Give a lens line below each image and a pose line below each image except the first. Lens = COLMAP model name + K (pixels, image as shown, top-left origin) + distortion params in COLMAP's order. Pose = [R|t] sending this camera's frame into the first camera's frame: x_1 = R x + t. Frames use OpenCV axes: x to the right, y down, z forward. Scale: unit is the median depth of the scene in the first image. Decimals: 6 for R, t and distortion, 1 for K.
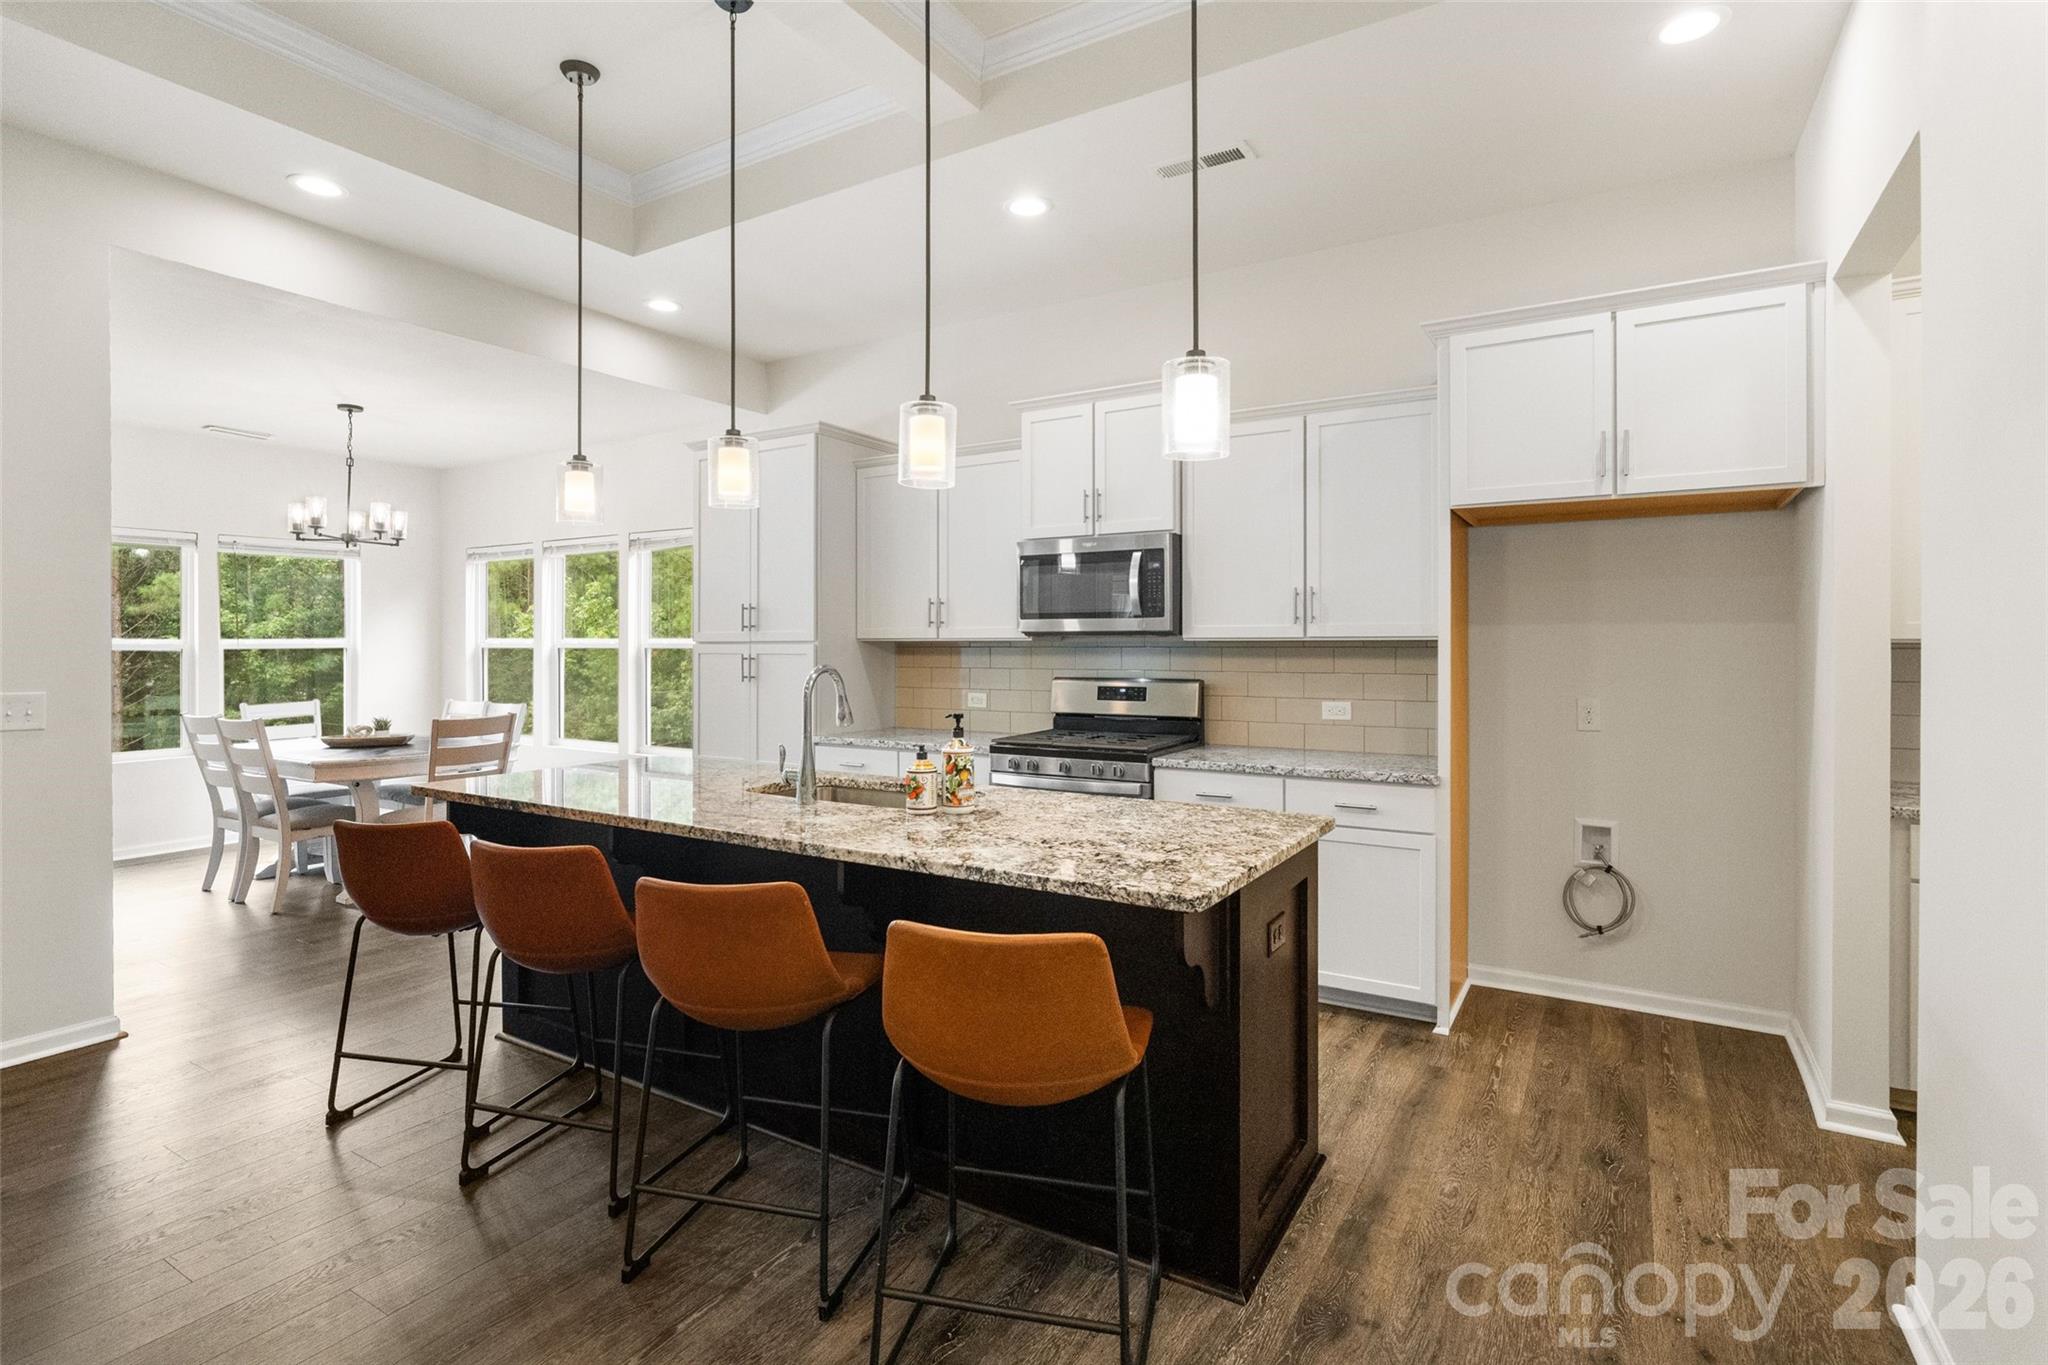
lens RADIAL K [[988.4, 0, 1023.9], [0, 988.4, 651.5], [0, 0, 1]] dist [-0.015481, -0.000135]
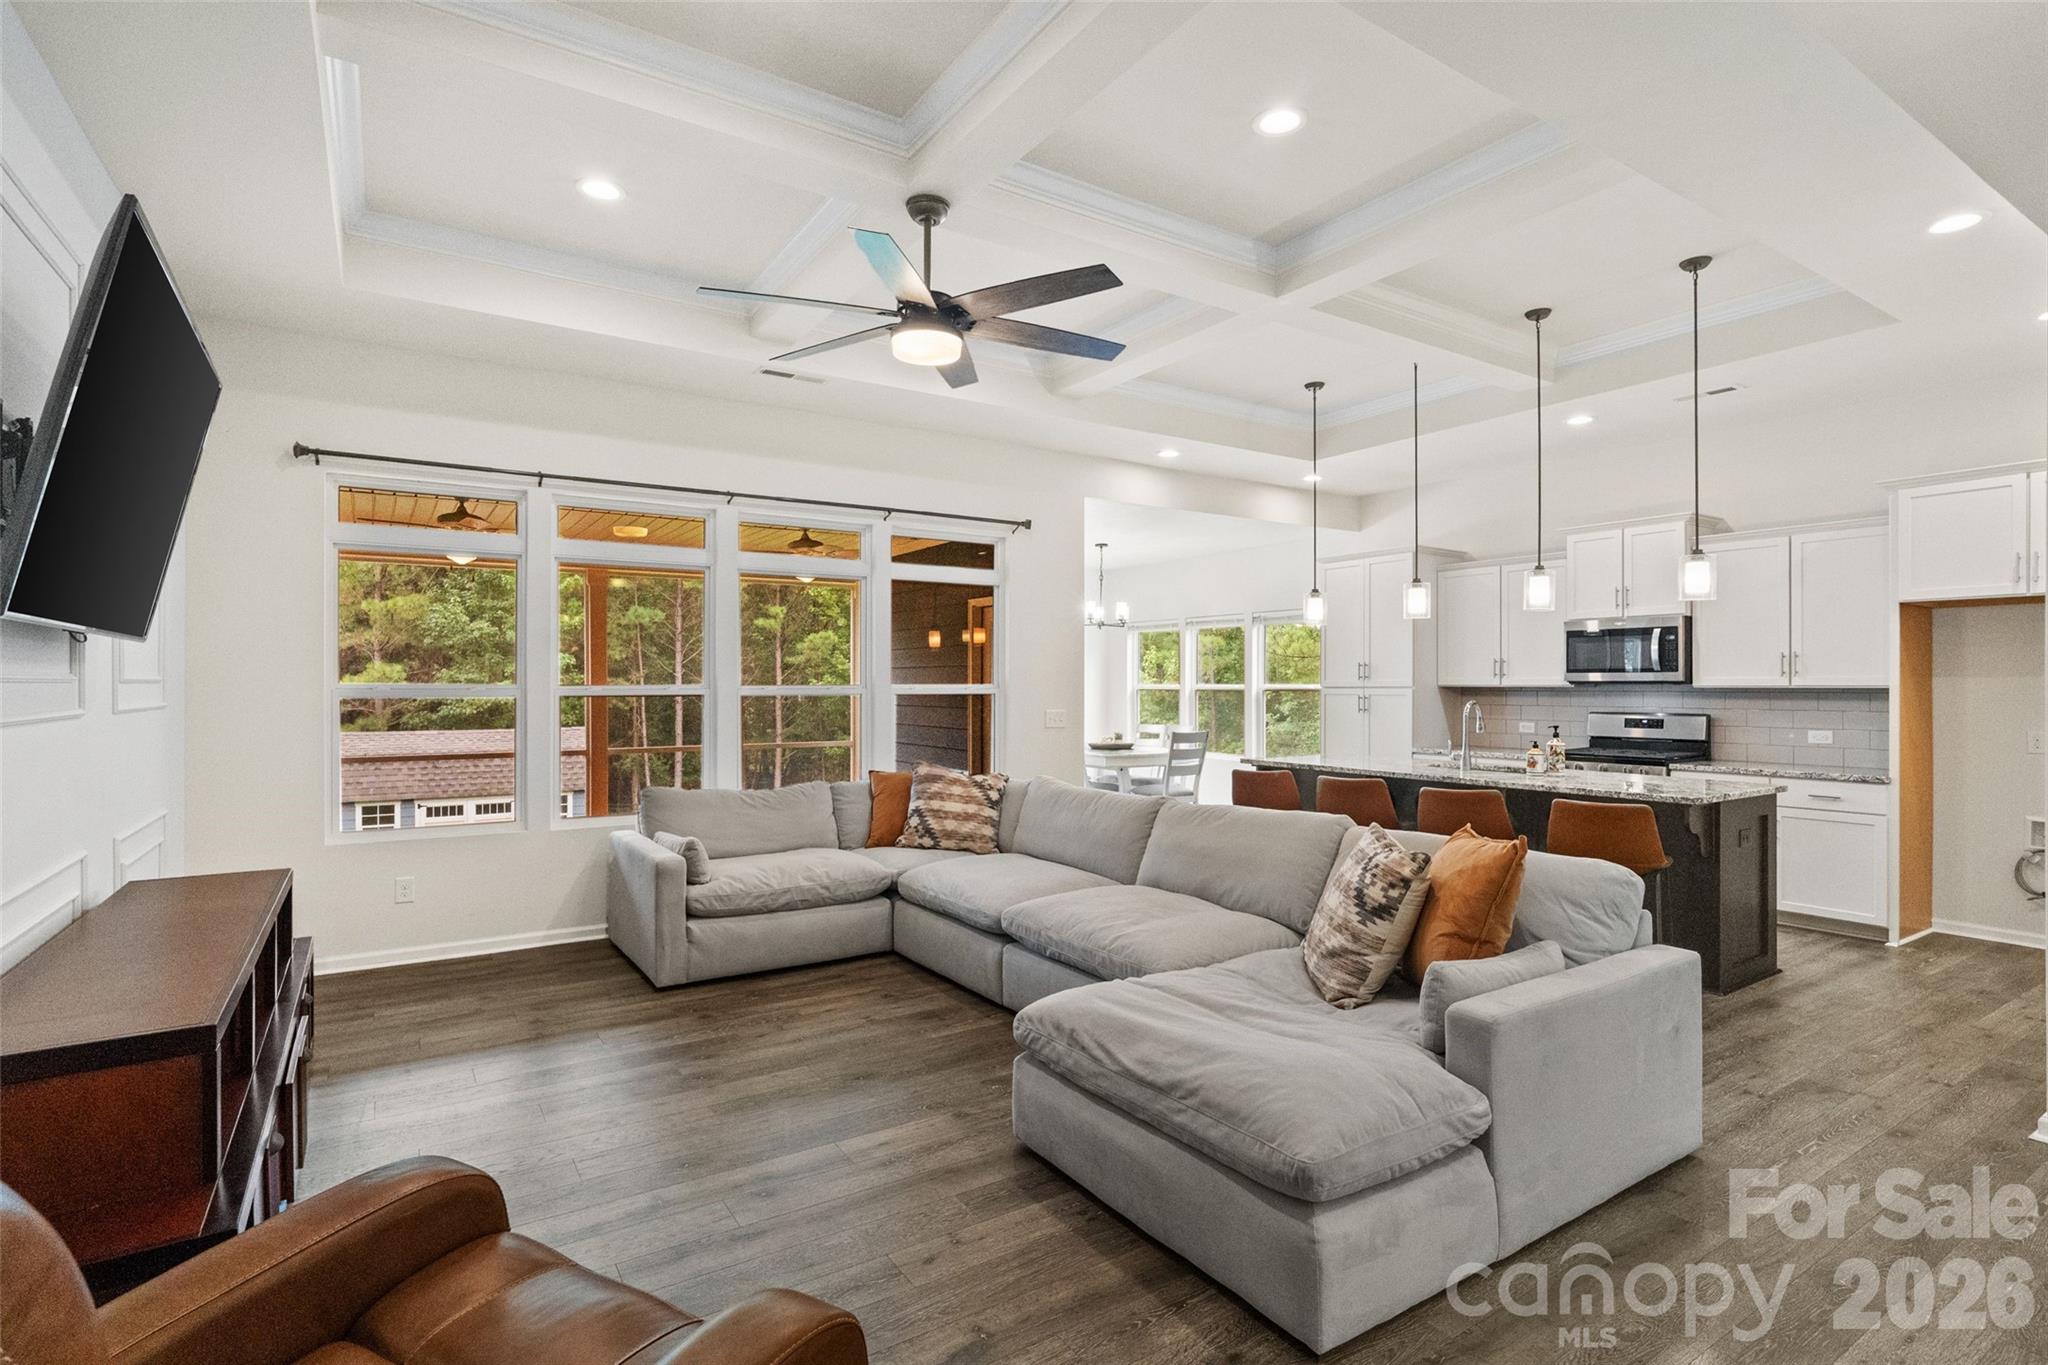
lens RADIAL K [[1003.2, 0, 1024.0], [0, 1003.2, 682.5], [0, 0, 1]] dist [-0.005988, 0.000075]
pose [[0.906554, 0.001086, -0.422089, -0.116137], [-0.005425, 0.999944, -0.009079, 0.000465], [0.422055, 0.010521, 0.906509, -0.789682]]
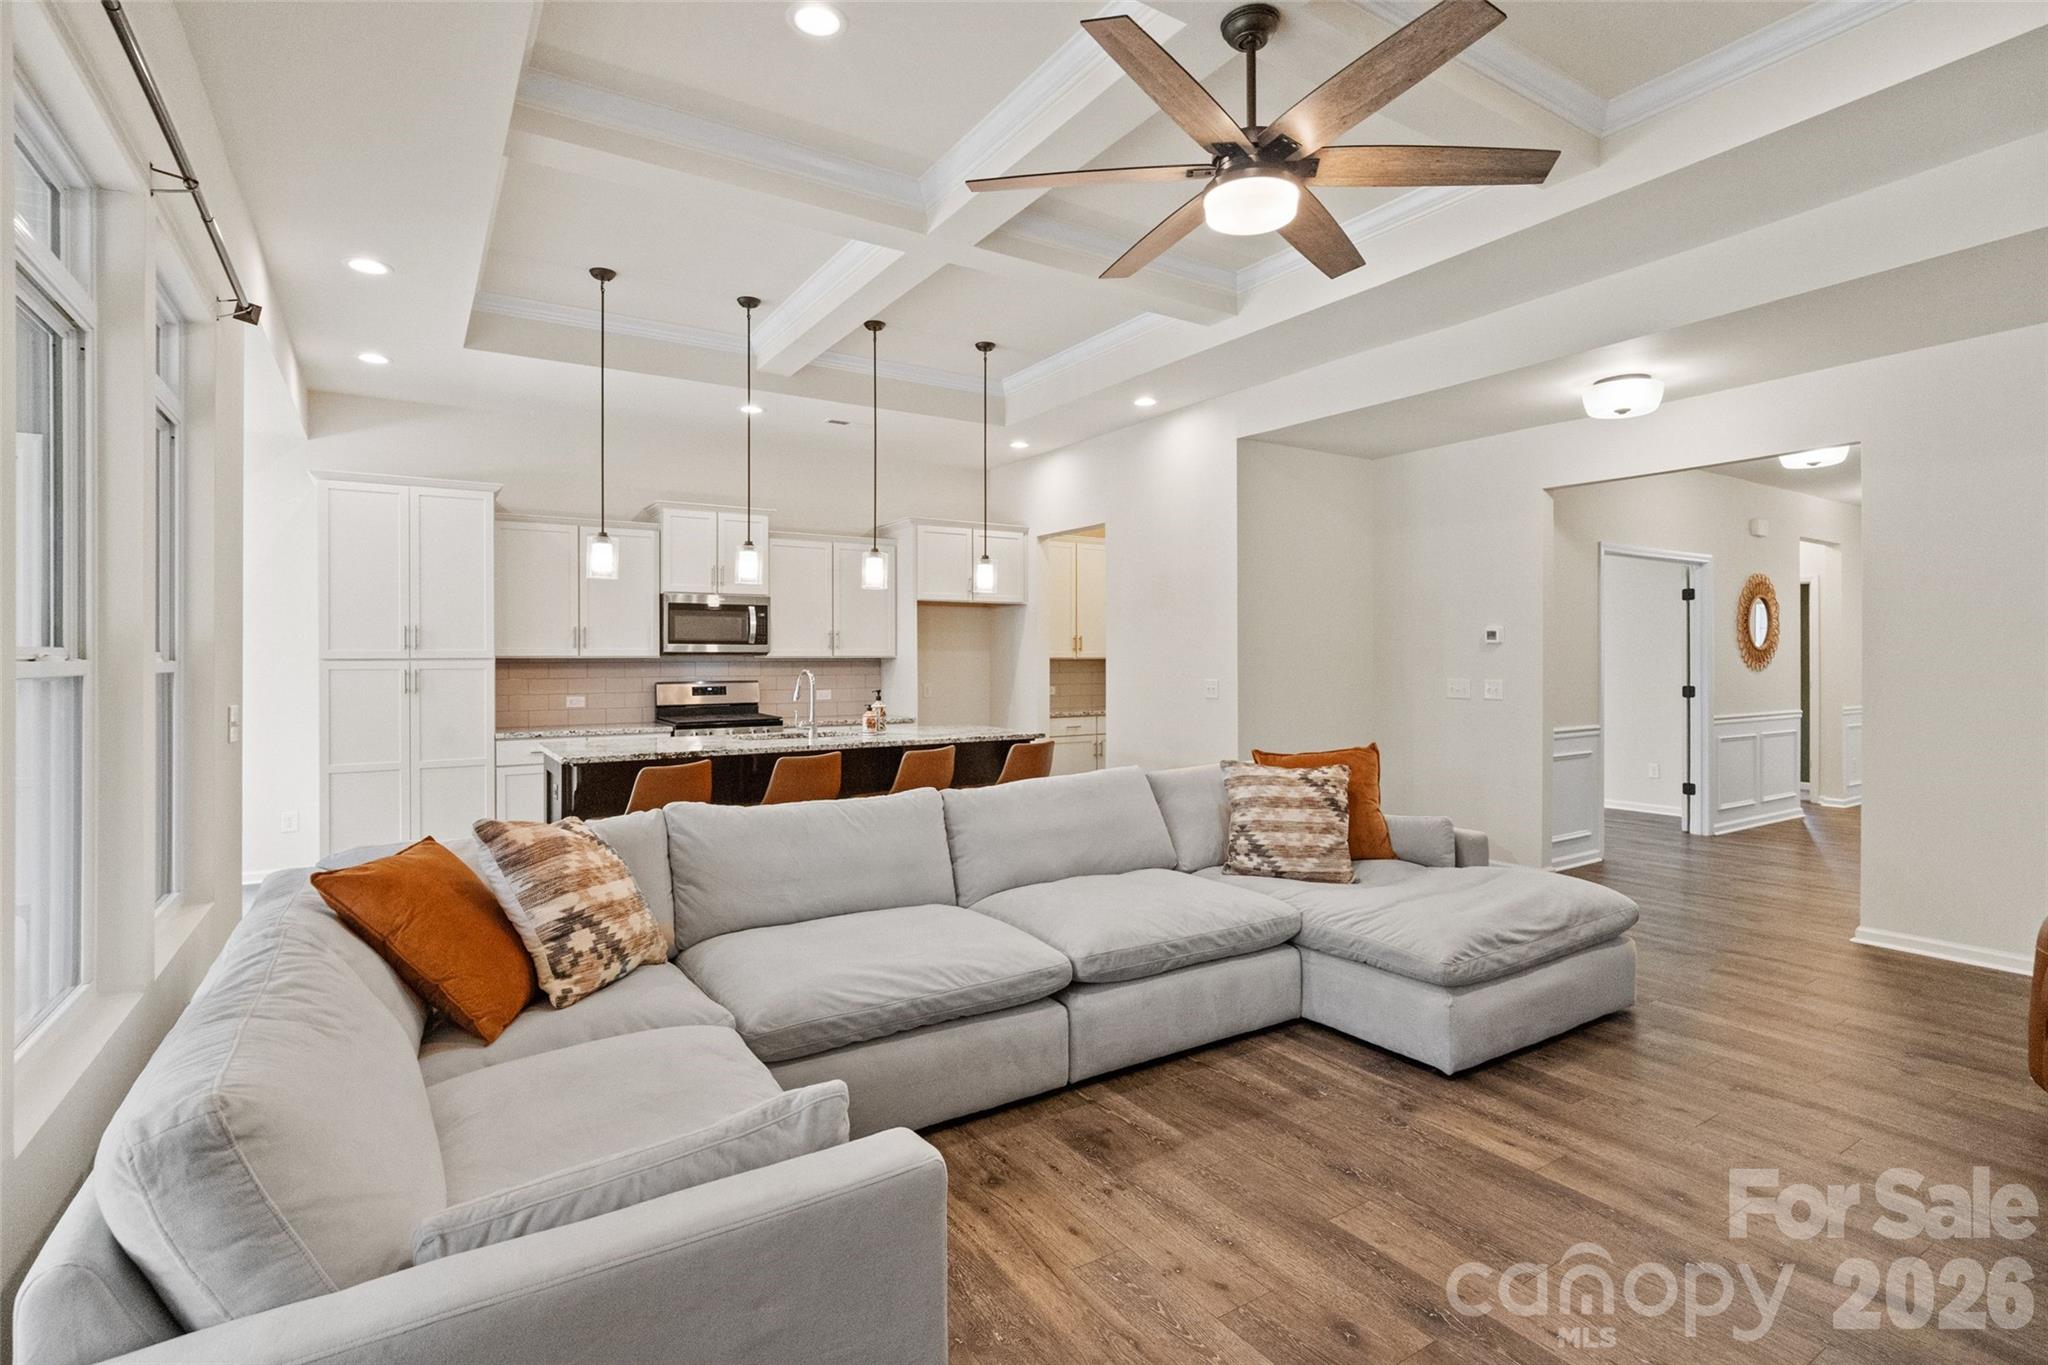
lens RADIAL K [[988.4, 0, 1023.9], [0, 988.4, 651.5], [0, 0, 1]] dist [-0.015481, -0.000135]
pose [[0.419358, 0.006887, 0.907795, -1.254169], [0.010394, 0.999869, -0.012387, 0.004189], [-0.907762, 0.014630, 0.419231, -0.153340]]
